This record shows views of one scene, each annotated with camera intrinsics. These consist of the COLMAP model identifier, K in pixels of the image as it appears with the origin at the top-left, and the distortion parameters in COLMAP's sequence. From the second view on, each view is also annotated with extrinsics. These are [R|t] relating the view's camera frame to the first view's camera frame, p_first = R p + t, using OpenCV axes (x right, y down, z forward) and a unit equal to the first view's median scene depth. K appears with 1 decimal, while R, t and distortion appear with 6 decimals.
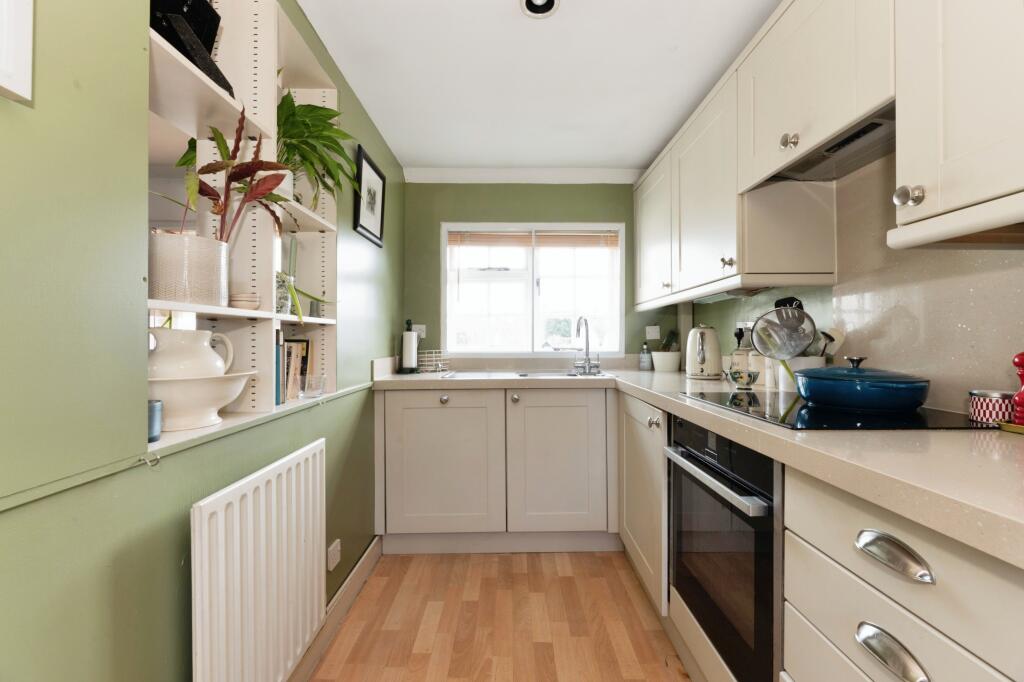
lens RADIAL K [[421.3, 0, 512.6], [0, 421.3, 339.9], [0, 0, 1]] dist [-0.005100, -0.001826]
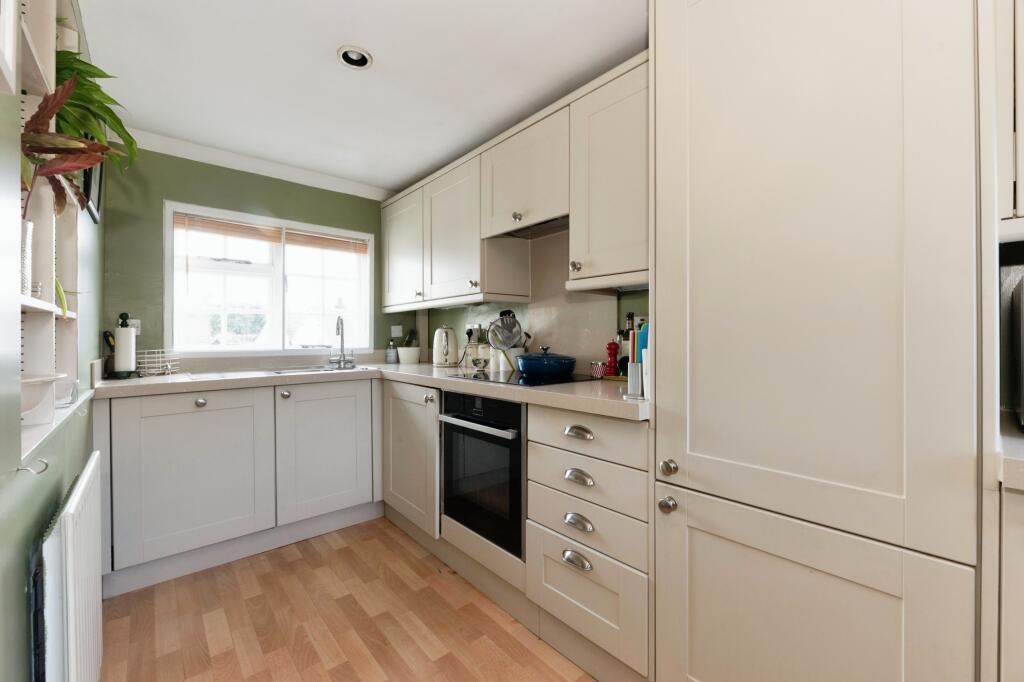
lens RADIAL K [[421.3, 0, 515.1], [0, 421.3, 344.0], [0, 0, 1]] dist [-0.005100, -0.001826]
pose [[0.755381, -0.011160, 0.655191, -0.260015], [0.001029, 0.999874, 0.015844, 0.000361], [-0.655285, -0.011295, 0.755297, -0.150214]]
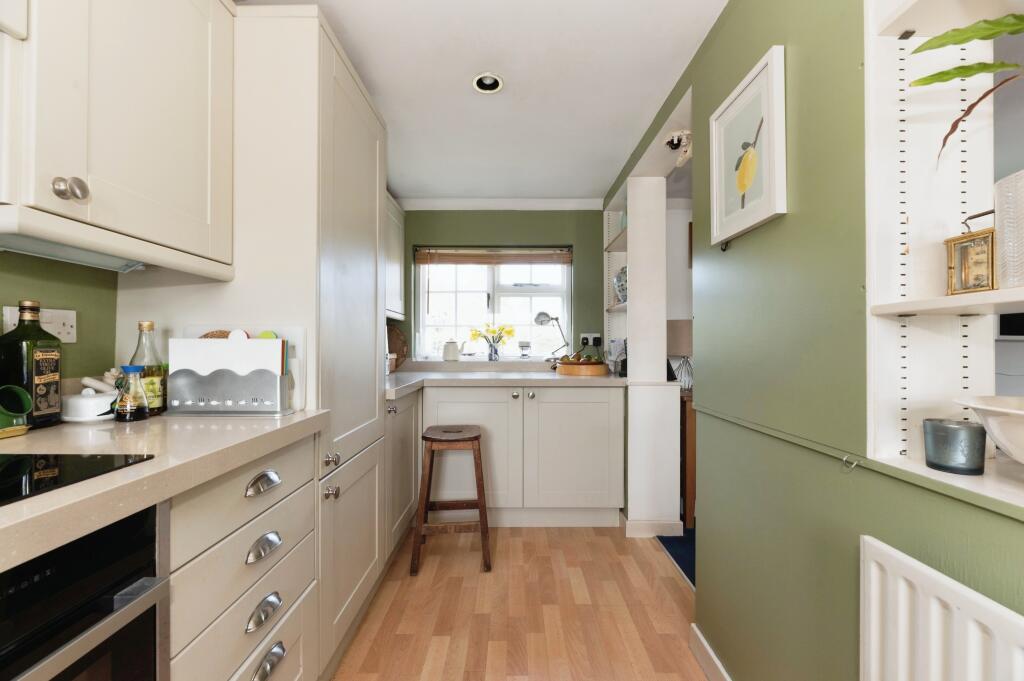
lens RADIAL K [[406.2, 0, 517.0], [0, 406.2, 342.0], [0, 0, 1]] dist [0.000287, 0.000010]
pose [[-0.999950, -0.009154, -0.004107, -0.010267], [-0.009107, 0.999896, -0.011221, 0.002588], [0.004209, -0.011183, -0.999929, 1.843156]]
